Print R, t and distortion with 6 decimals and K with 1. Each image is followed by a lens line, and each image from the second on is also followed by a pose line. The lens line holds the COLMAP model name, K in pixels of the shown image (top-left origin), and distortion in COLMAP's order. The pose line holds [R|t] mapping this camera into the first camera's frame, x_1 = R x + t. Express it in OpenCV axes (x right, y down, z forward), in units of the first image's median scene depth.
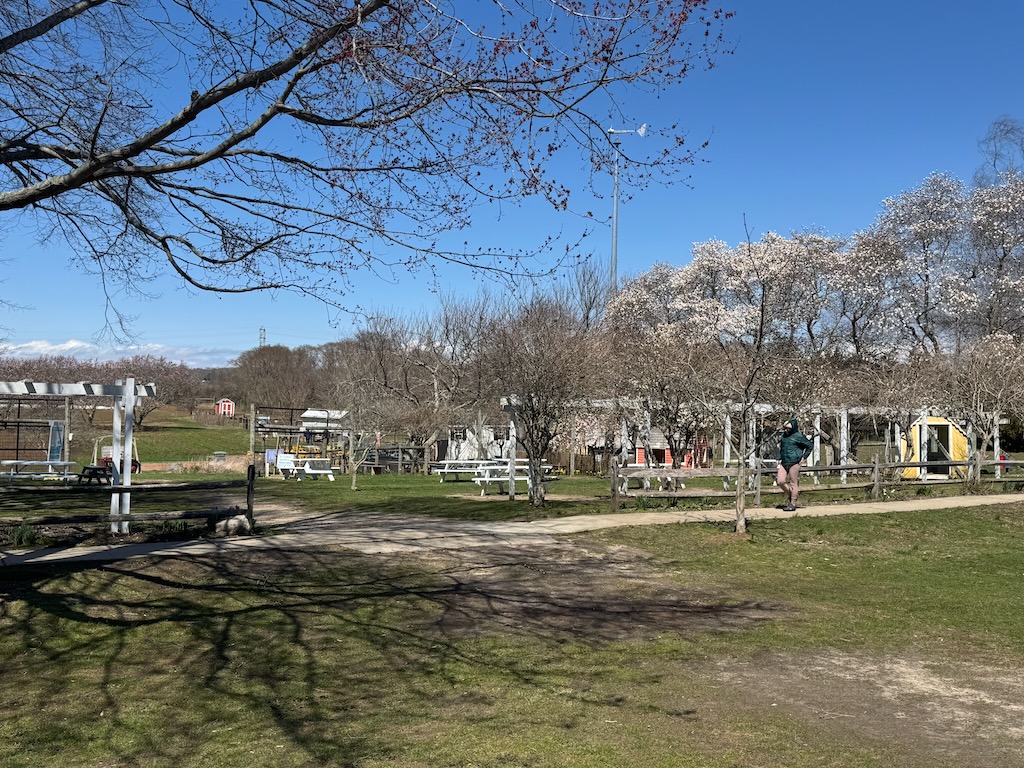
lens RADIAL K [[1040.7, 0, 512.0], [0, 1040.7, 384.0], [0, 0, 1]] dist [0.156703, -0.001766]
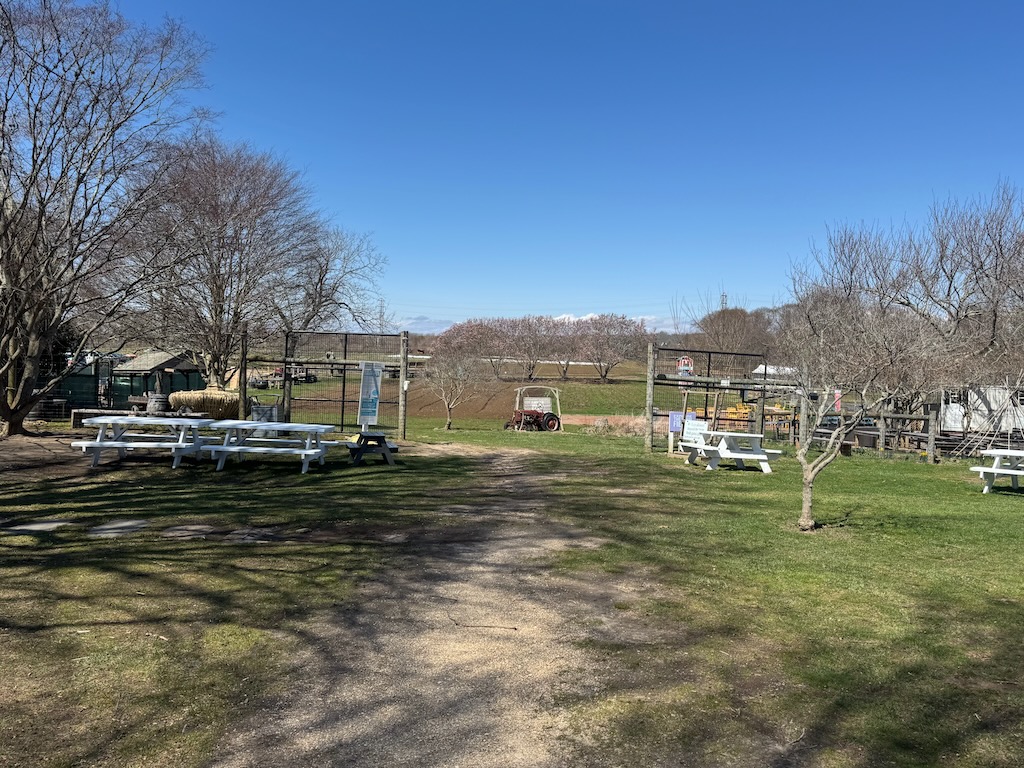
lens RADIAL K [[843.1, 0, 512.0], [0, 843.1, 384.0], [0, 0, 1]] dist [0.145208, -0.267789]
pose [[0.884689, 0.021762, -0.465673, -0.061398], [-0.002341, 0.999105, 0.042243, 0.018760], [0.466175, -0.036282, 0.883948, 0.408488]]
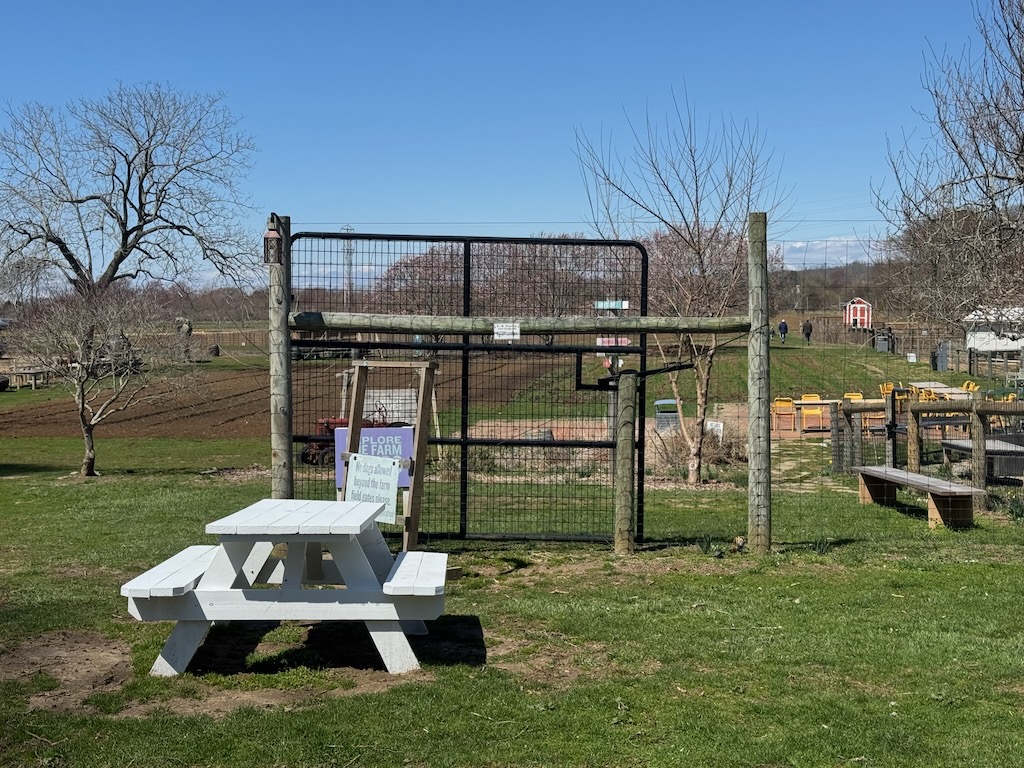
lens RADIAL K [[1430.5, 0, 512.0], [0, 1430.5, 384.0], [0, 0, 1]] dist [-0.005132, -0.000205]
pose [[0.858229, -0.008787, -0.513191, -0.043764], [0.043779, 0.997463, 0.056135, 0.032762], [0.511396, -0.070644, 0.856437, 0.659437]]
